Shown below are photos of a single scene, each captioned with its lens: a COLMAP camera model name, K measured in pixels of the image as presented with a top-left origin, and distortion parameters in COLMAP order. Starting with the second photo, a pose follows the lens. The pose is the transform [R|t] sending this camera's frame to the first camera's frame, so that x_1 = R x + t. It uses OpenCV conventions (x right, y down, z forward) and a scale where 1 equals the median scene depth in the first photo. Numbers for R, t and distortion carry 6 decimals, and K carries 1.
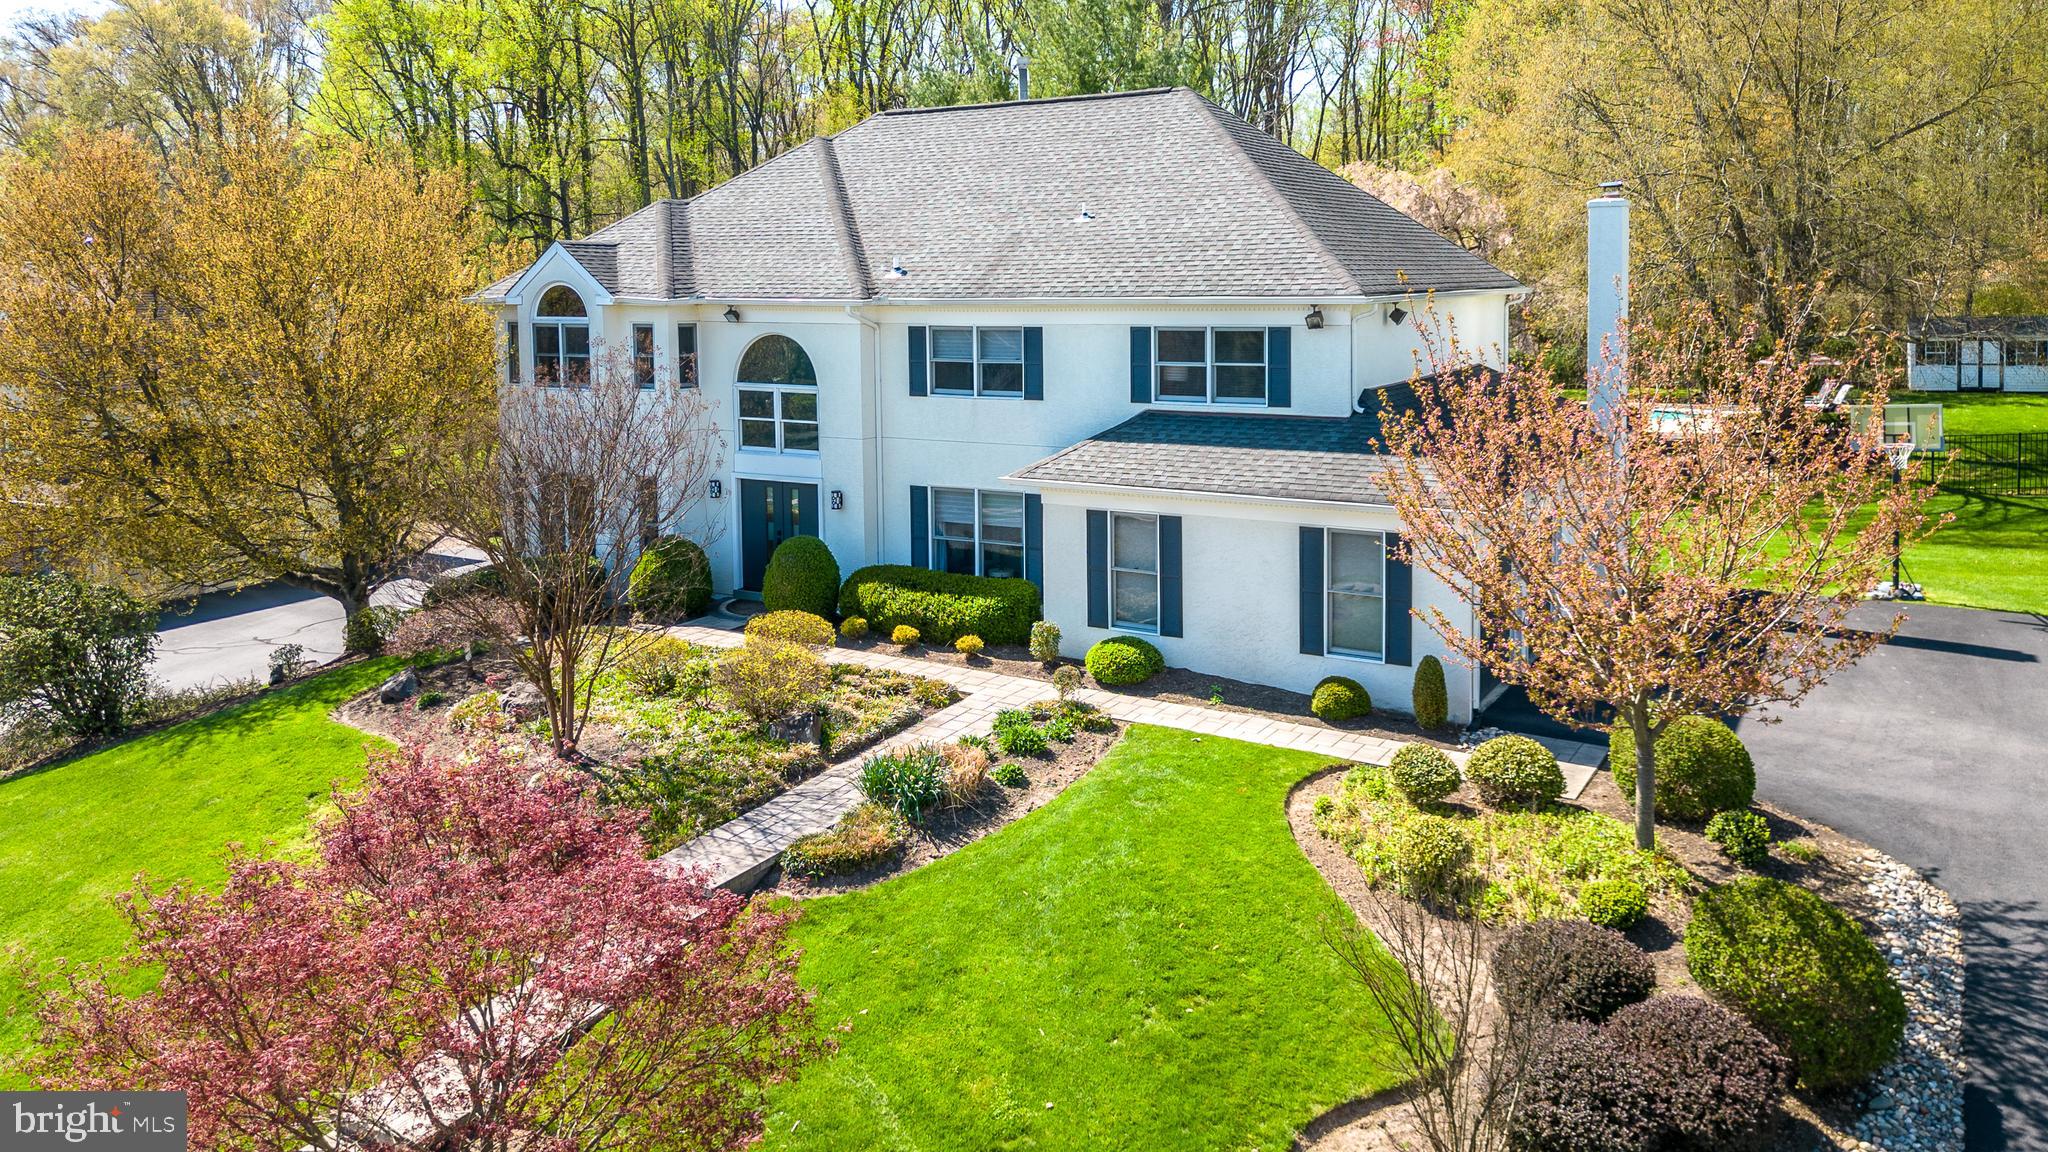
lens RADIAL K [[1362.7, 0, 1024.0], [0, 1362.7, 576.0], [0, 0, 1]] dist [0.032887, -0.000301]
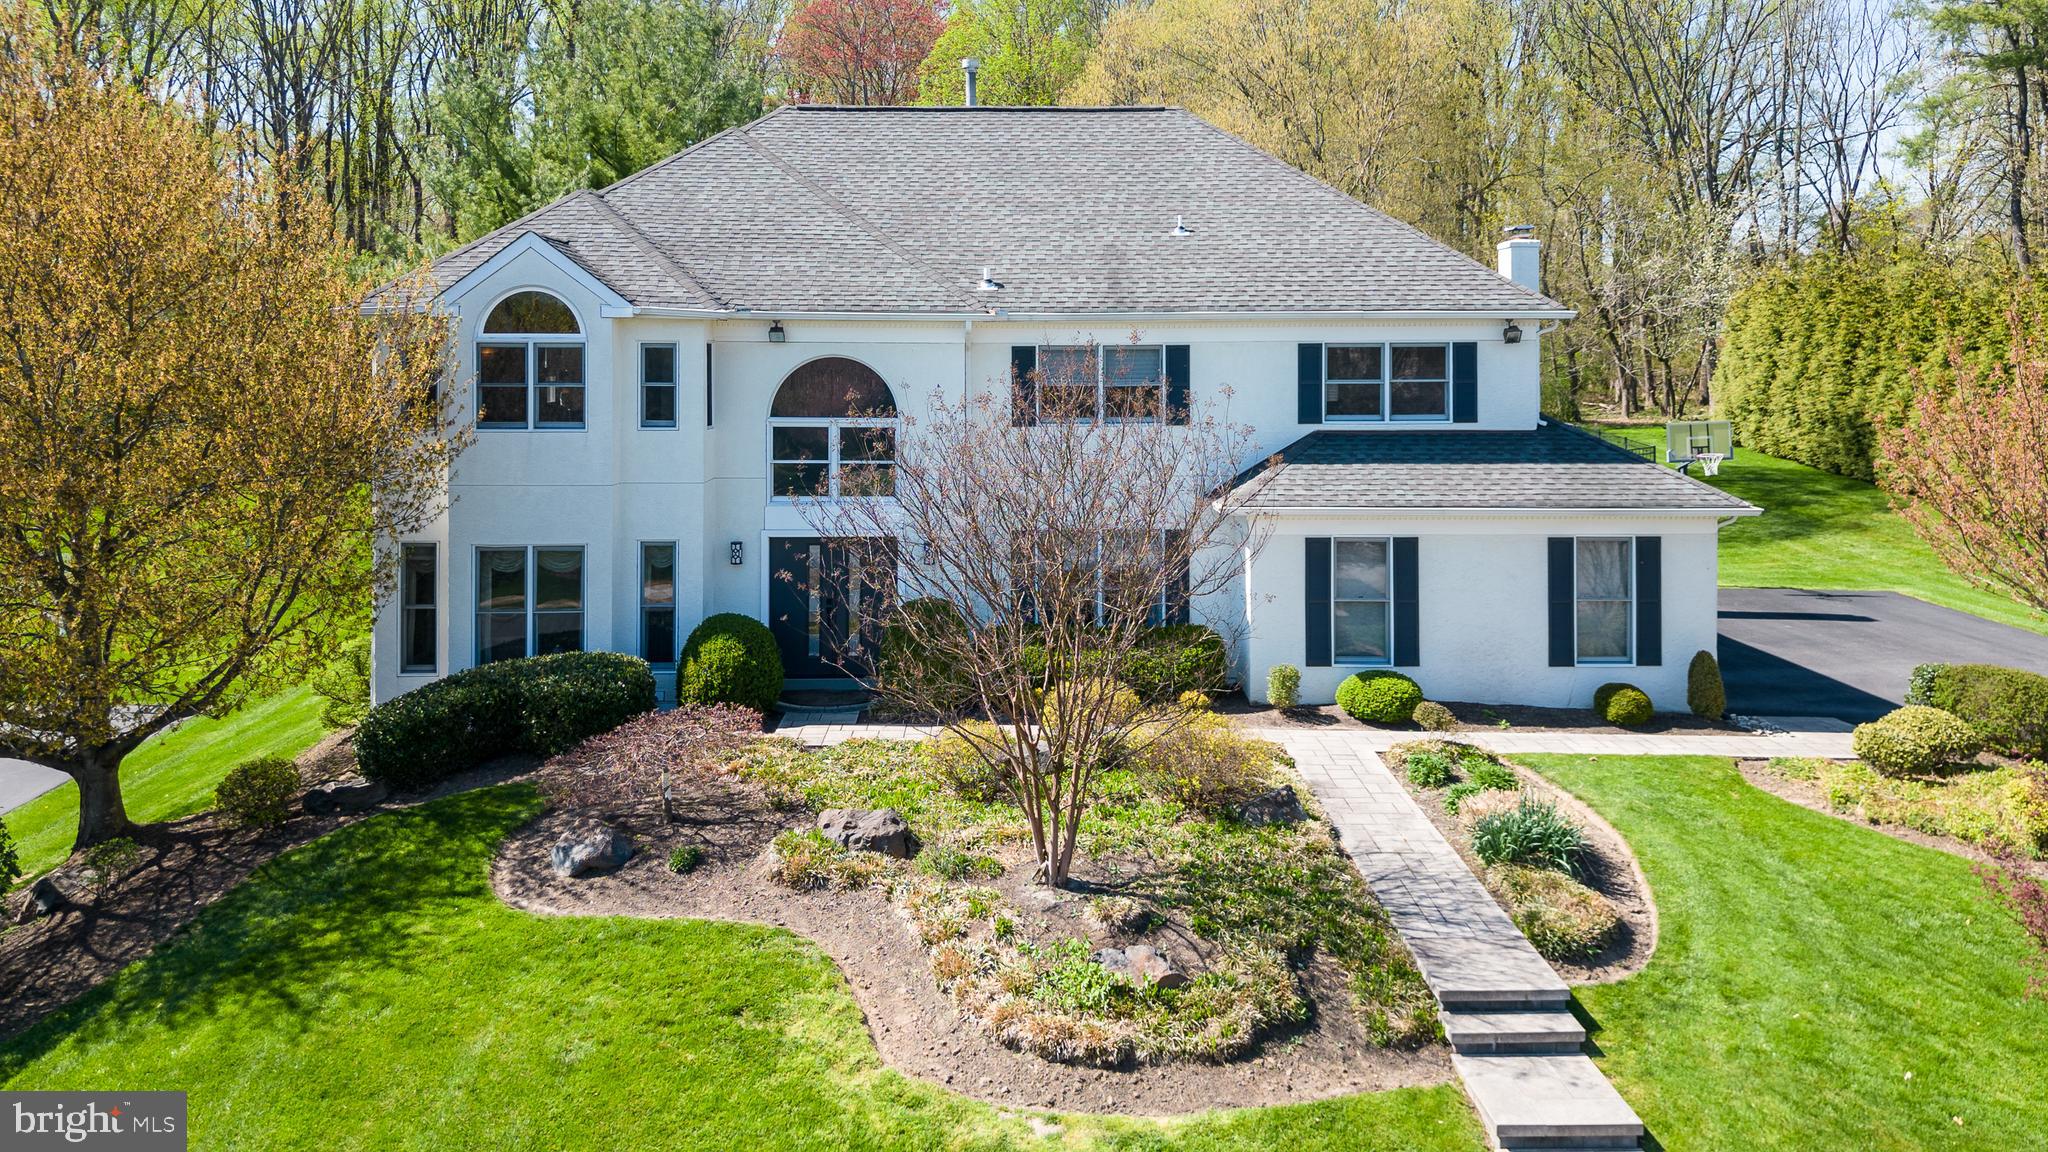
lens RADIAL K [[1362.7, 0, 1024.0], [0, 1362.7, 576.0], [0, 0, 1]] dist [0.032887, -0.000301]
pose [[0.878424, -0.070984, 0.472582, -0.544163], [0.093834, 0.995276, -0.024922, -0.017129], [-0.468580, 0.066236, 0.880934, 0.267537]]
